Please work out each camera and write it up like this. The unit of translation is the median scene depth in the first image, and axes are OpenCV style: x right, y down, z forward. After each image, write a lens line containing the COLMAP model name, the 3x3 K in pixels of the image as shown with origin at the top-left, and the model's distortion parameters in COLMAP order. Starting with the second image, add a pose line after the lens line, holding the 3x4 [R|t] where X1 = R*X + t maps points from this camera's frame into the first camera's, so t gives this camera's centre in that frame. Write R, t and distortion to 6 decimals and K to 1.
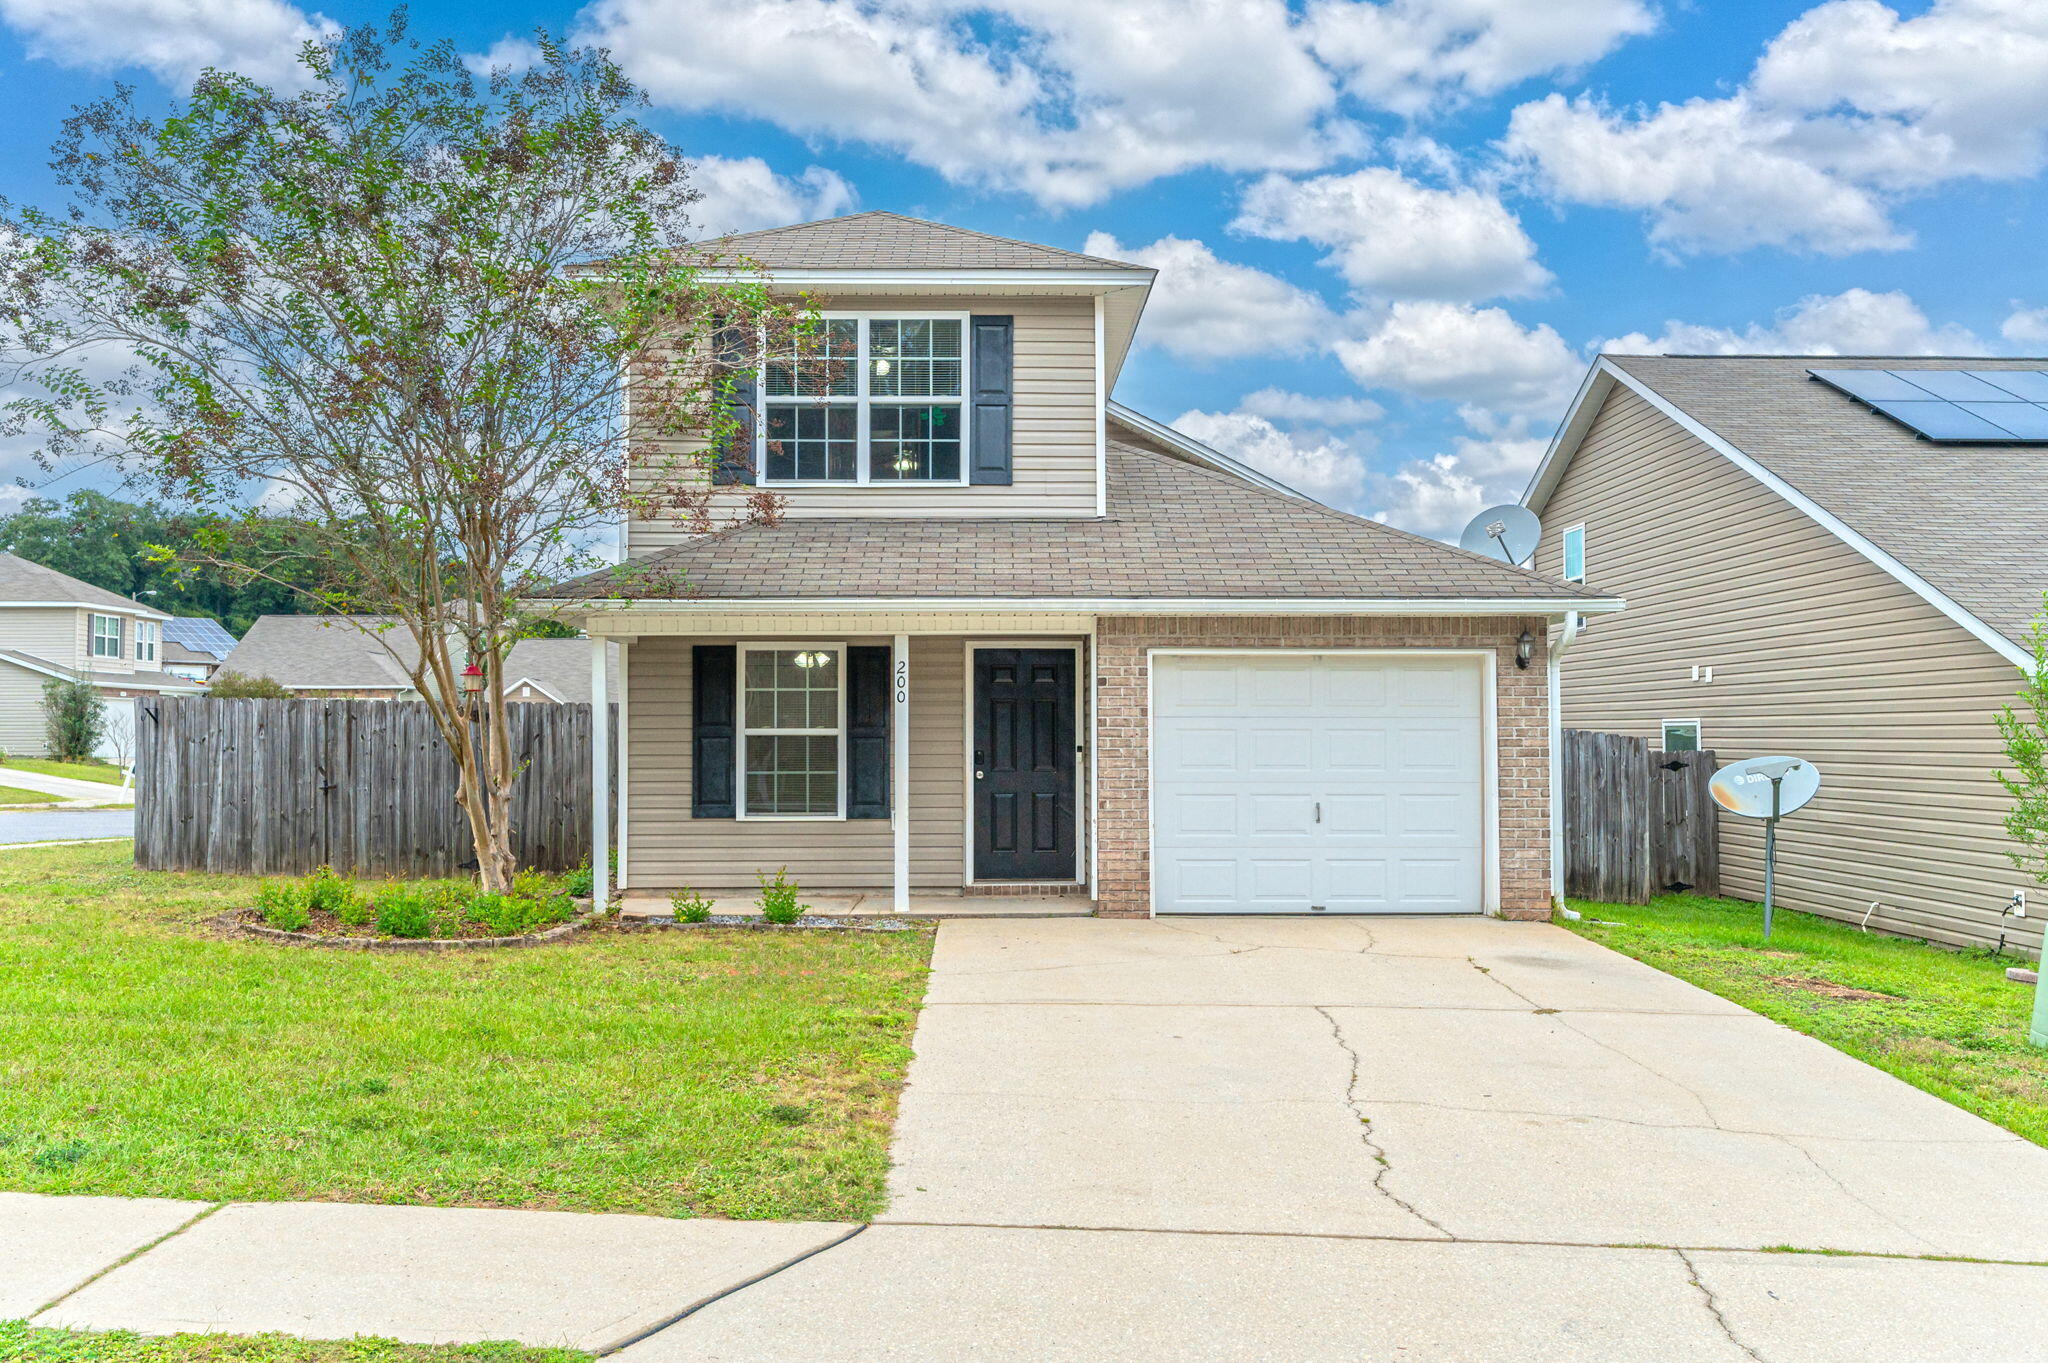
lens RADIAL K [[1770.8, 0, 1035.7], [0, 1770.8, 681.8], [0, 0, 1]] dist [0.000807, 0.000230]
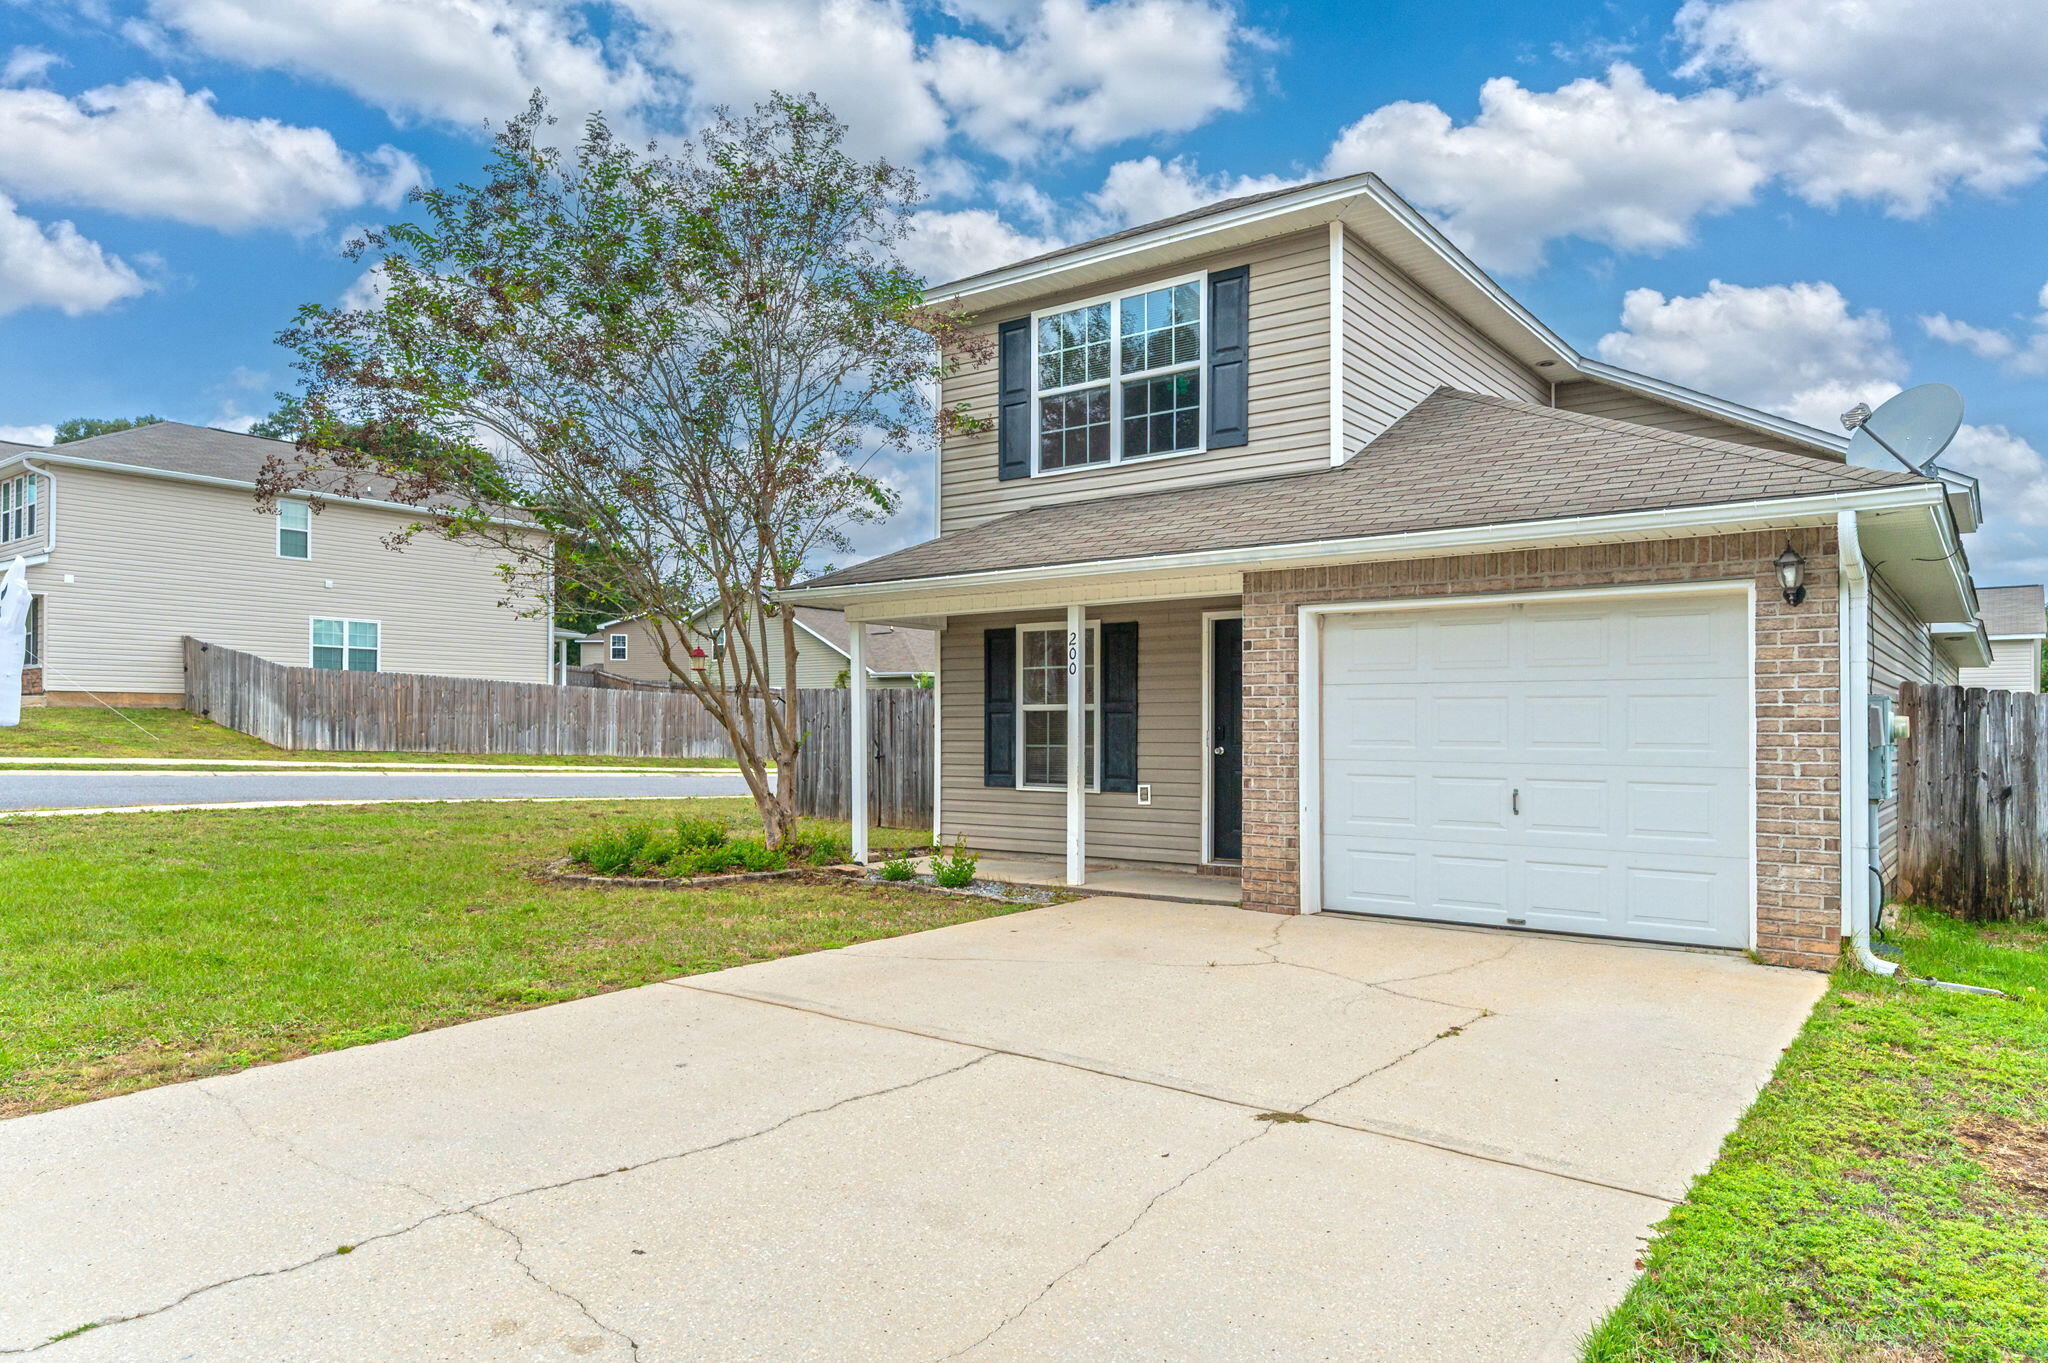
lens RADIAL K [[1297.4, 0, 1014.7], [0, 1297.4, 731.6], [0, 0, 1]] dist [-0.006172, -0.001377]
pose [[0.773946, 0.003963, -0.633239, 0.332260], [0.013781, 0.999638, 0.023099, 0.024362], [0.633102, -0.026604, 0.773611, 0.383921]]
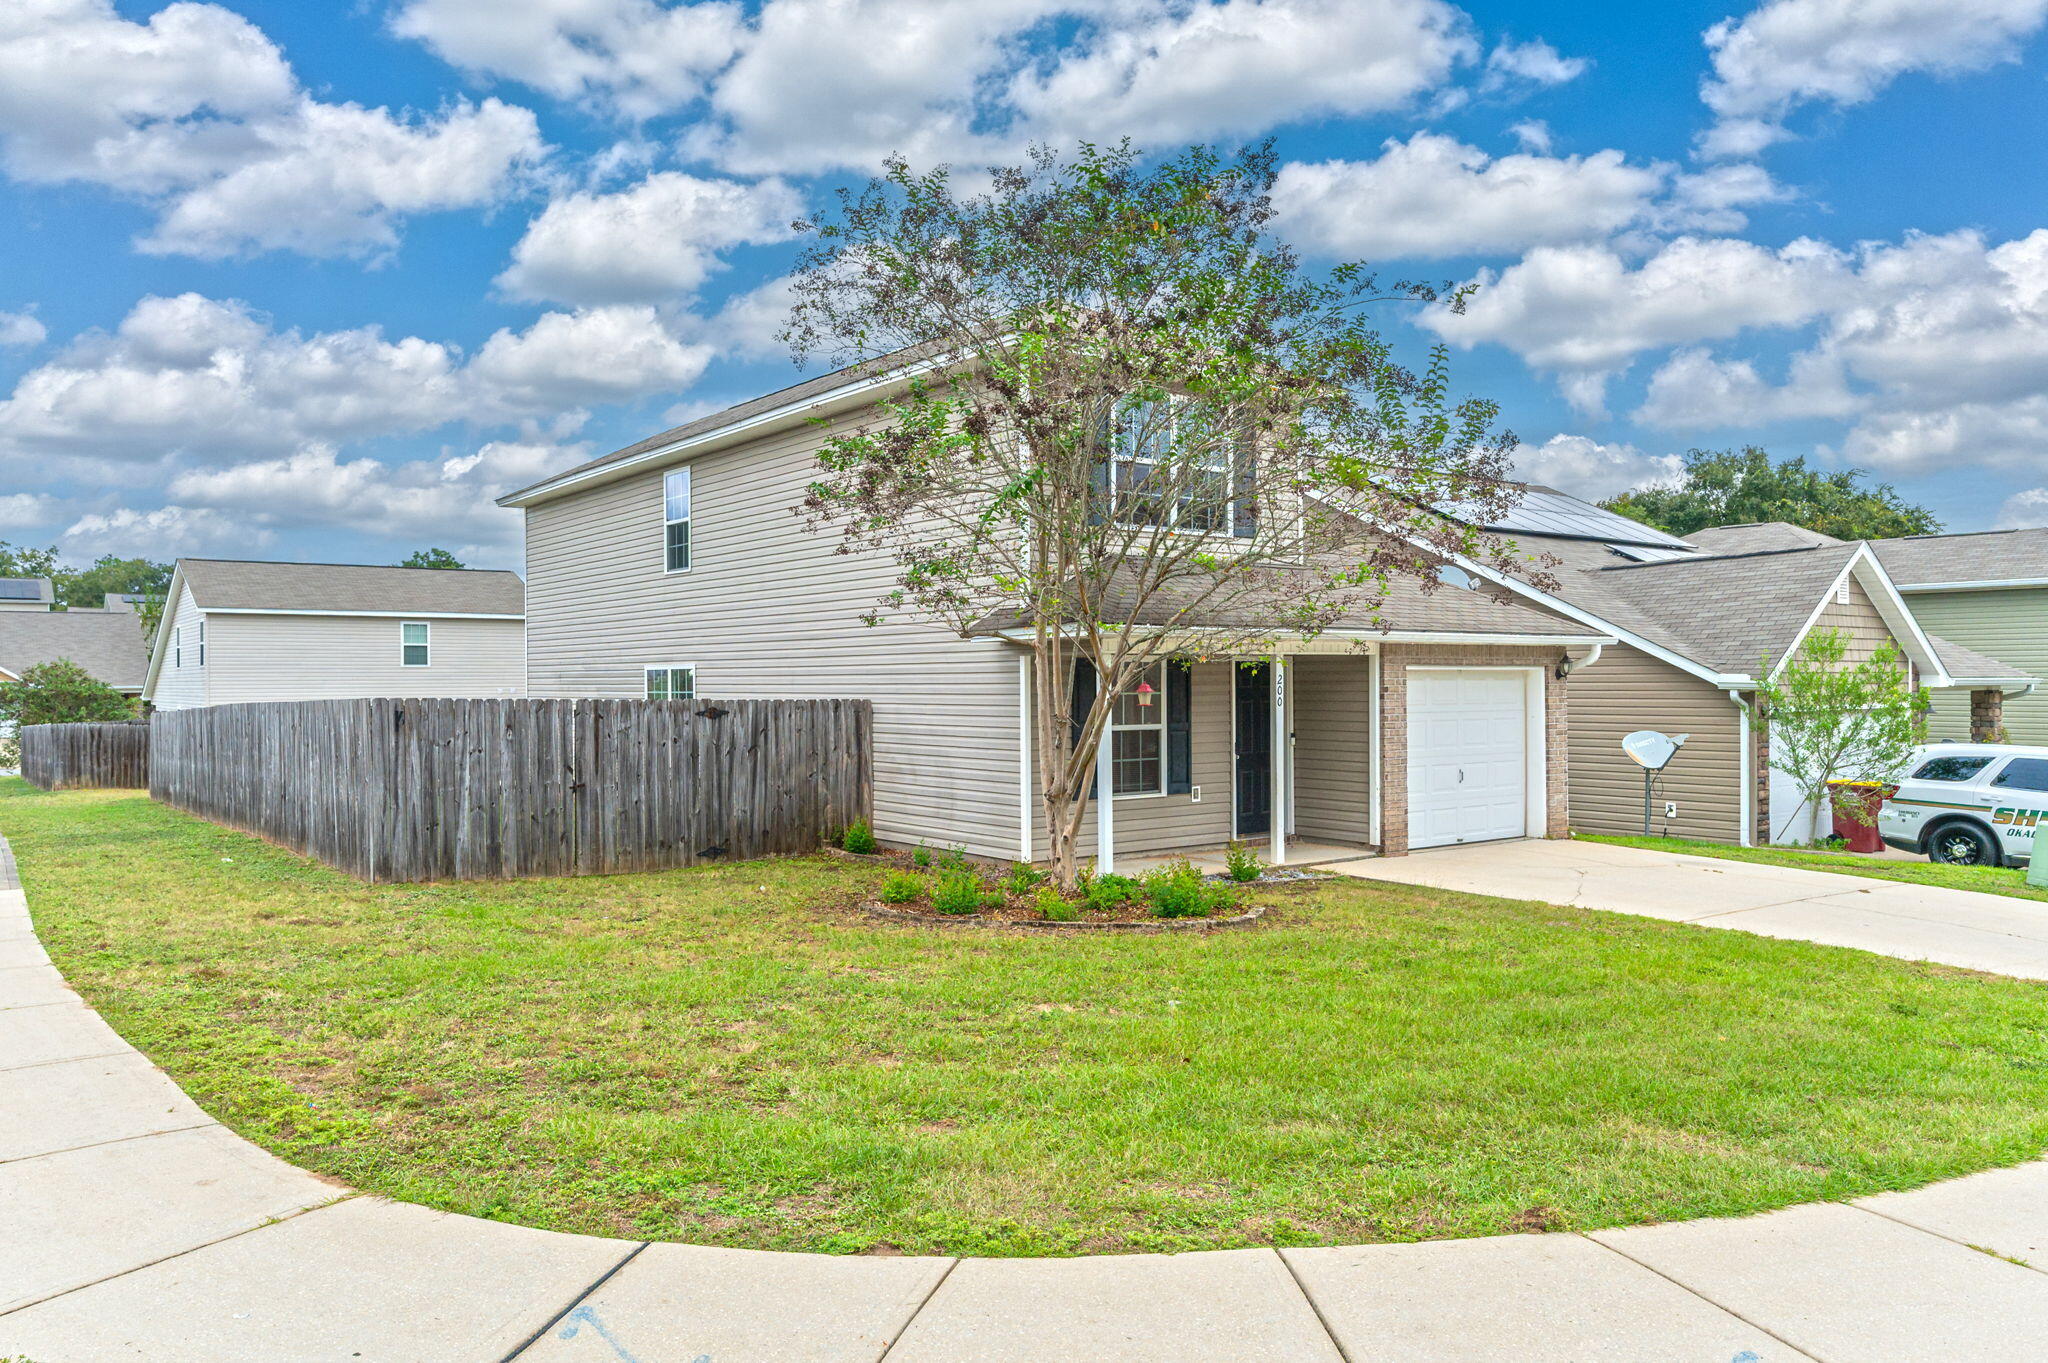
lens RADIAL K [[1431.2, 0, 1019.2], [0, 1431.2, 674.2], [0, 0, 1]] dist [0.002643, 0.000695]
pose [[0.811269, 0.000466, 0.584672, -0.792726], [-0.014049, 0.999726, 0.018698, -0.026946], [-0.584504, -0.023383, 0.811054, 0.229332]]
